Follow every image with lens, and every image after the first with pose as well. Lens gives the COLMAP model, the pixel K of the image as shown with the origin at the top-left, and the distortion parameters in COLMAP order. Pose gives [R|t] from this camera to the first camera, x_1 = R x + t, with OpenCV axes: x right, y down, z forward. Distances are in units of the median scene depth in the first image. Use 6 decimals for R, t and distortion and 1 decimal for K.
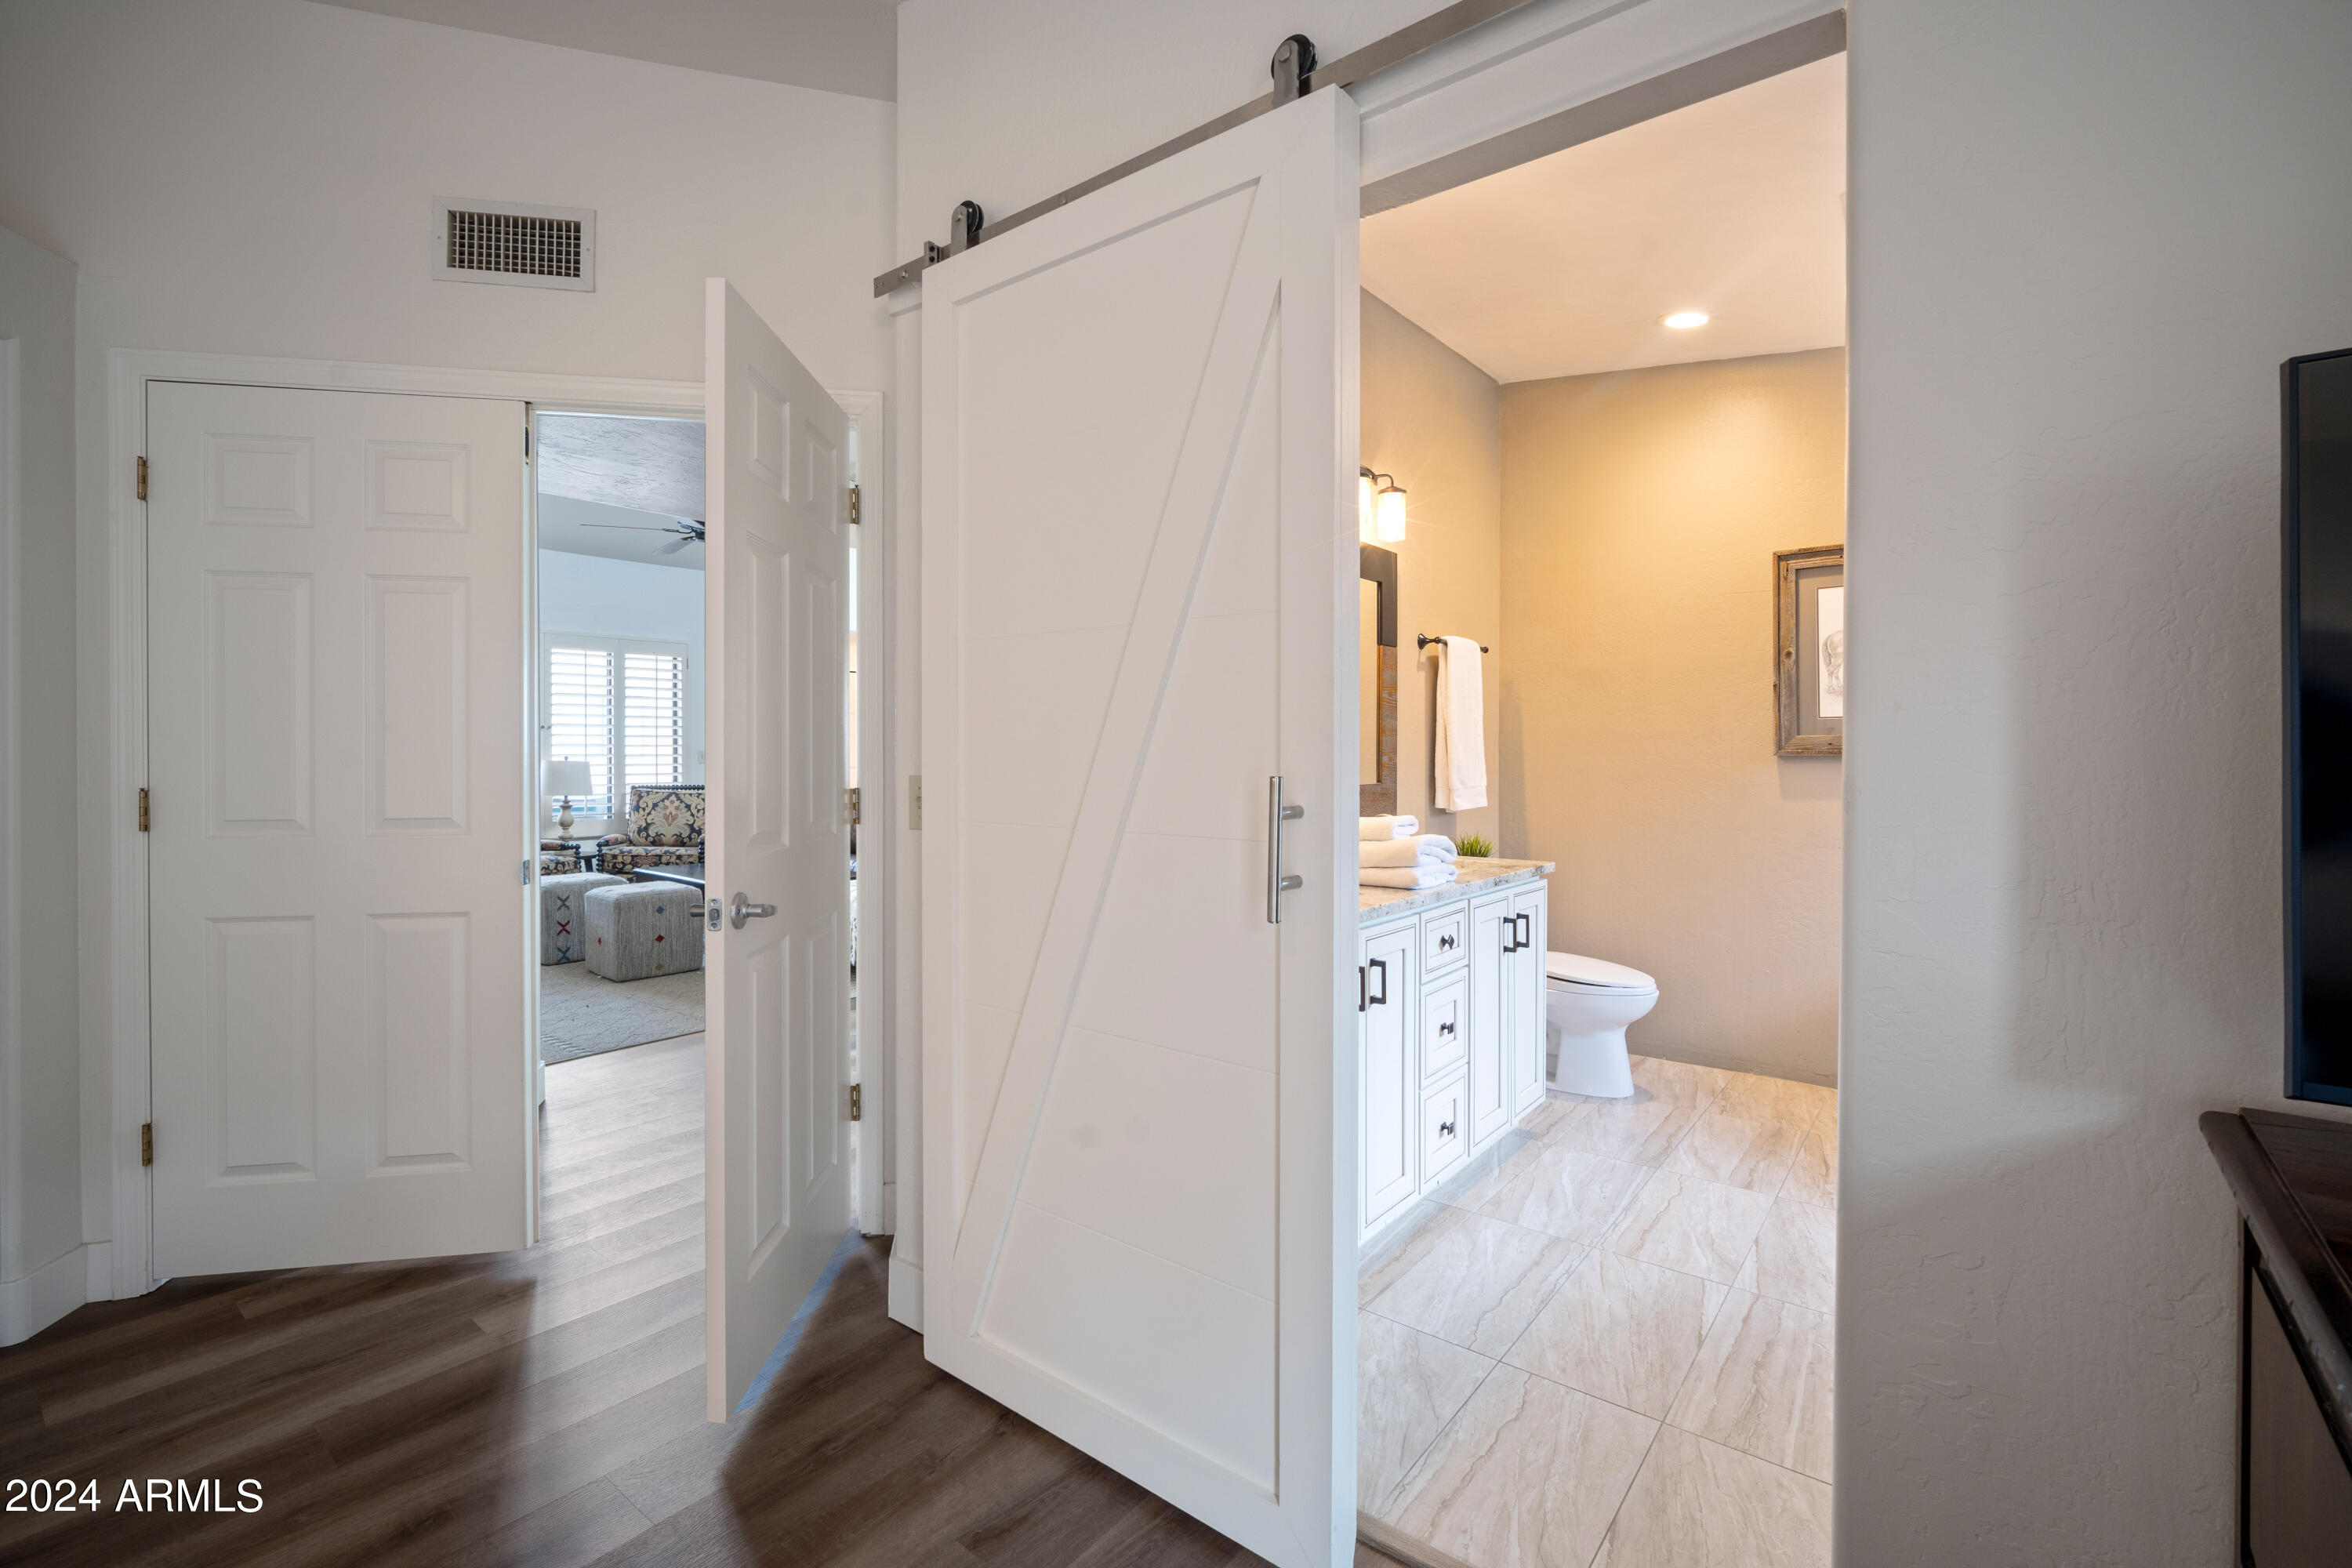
lens RADIAL K [[1037.0, 0, 1168.1], [0, 1037.0, 774.3], [0, 0, 1]] dist [-0.019688, -0.000262]
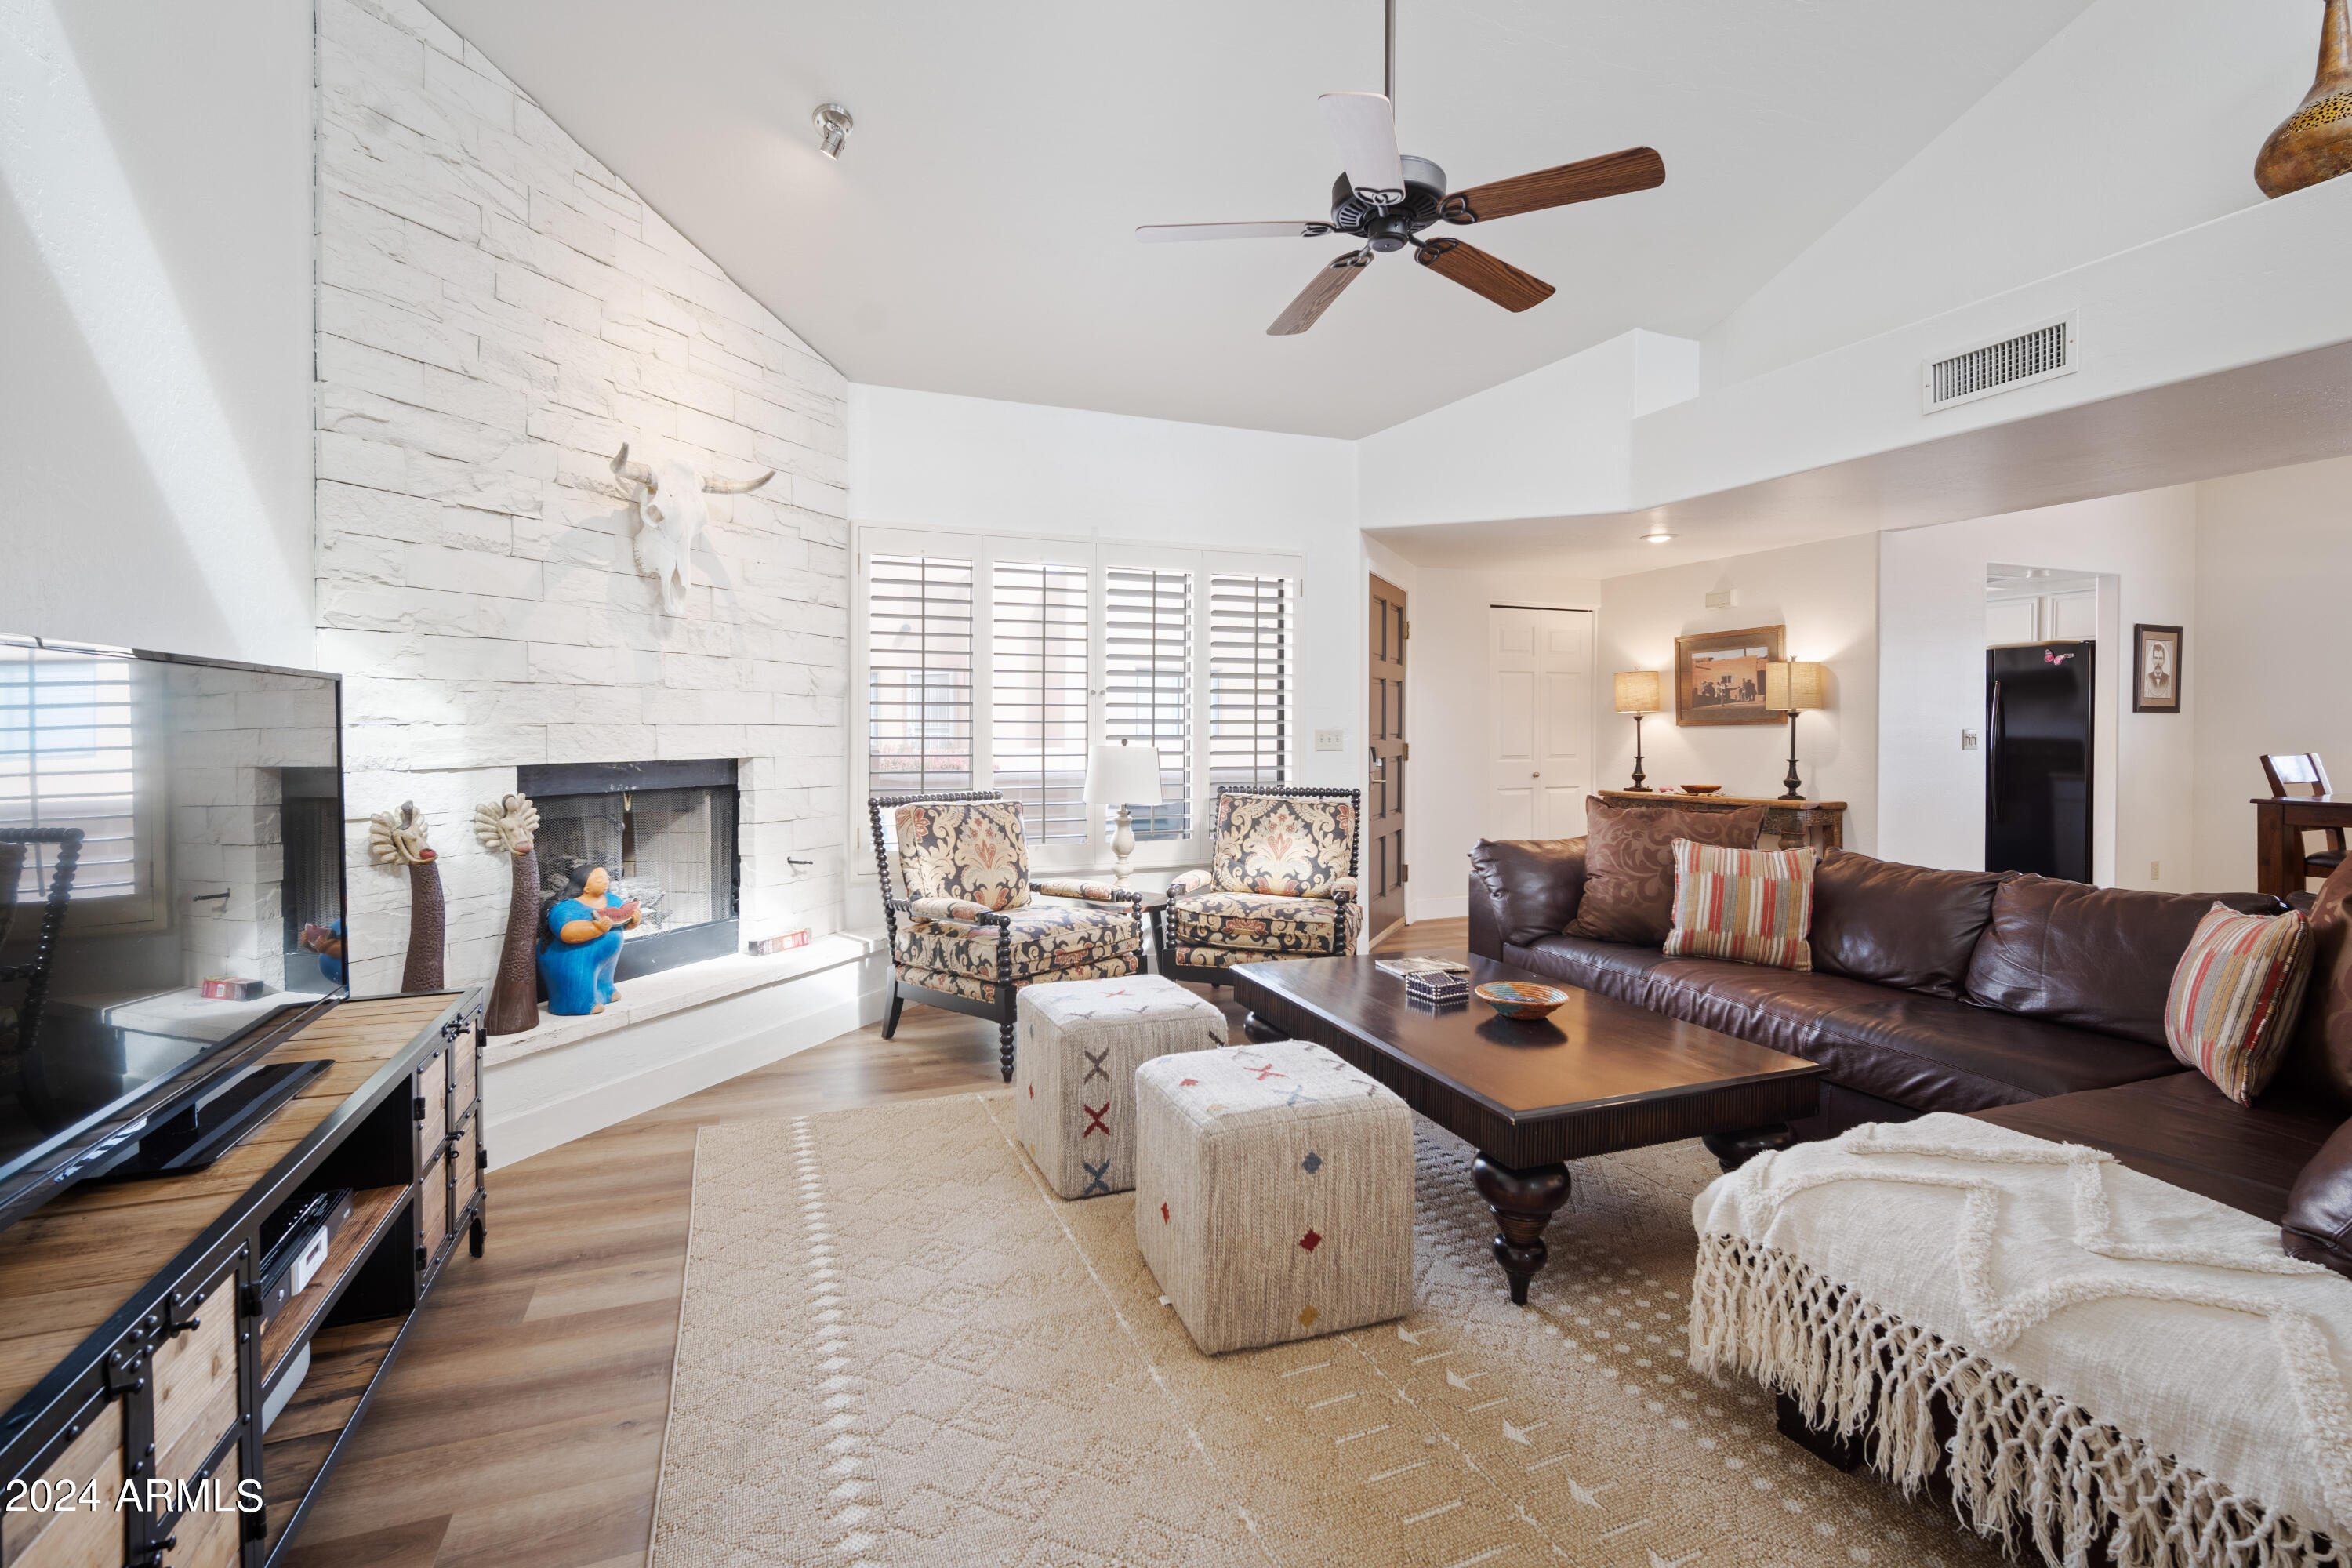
lens RADIAL K [[1037.0, 0, 1171.1], [0, 1037.0, 767.4], [0, 0, 1]] dist [-0.019688, -0.000262]
pose [[0.873462, 0.013531, -0.486704, -0.337075], [-0.008503, 0.999885, 0.012539, -0.011448], [0.486818, -0.006814, 0.873477, 0.615795]]
